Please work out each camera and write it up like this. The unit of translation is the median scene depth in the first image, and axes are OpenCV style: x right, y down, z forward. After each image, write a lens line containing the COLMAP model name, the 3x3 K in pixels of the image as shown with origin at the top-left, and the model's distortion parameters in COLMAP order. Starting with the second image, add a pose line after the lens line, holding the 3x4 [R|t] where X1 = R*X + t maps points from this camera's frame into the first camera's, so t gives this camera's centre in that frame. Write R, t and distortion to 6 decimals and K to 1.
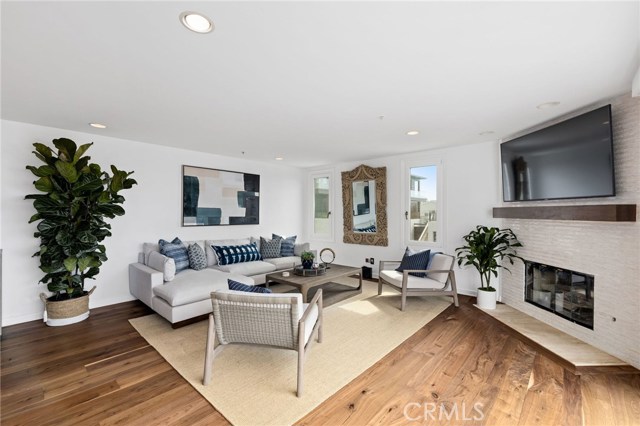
lens RADIAL K [[276.3, 0, 319.1], [0, 276.3, 214.2], [0, 0, 1]] dist [-0.003315, -0.000732]
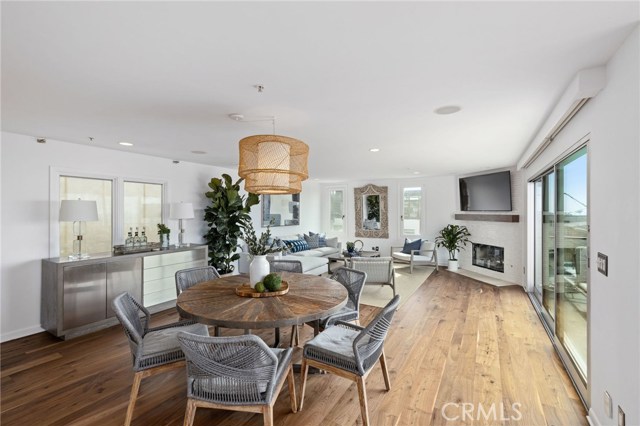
lens RADIAL K [[276.3, 0, 320.7], [0, 276.3, 211.2], [0, 0, 1]] dist [-0.003315, -0.000732]
pose [[0.980268, -0.004727, 0.197618, -0.573344], [0.005601, 0.999977, -0.003863, -0.040836], [-0.197595, 0.004894, 0.980271, -0.575314]]
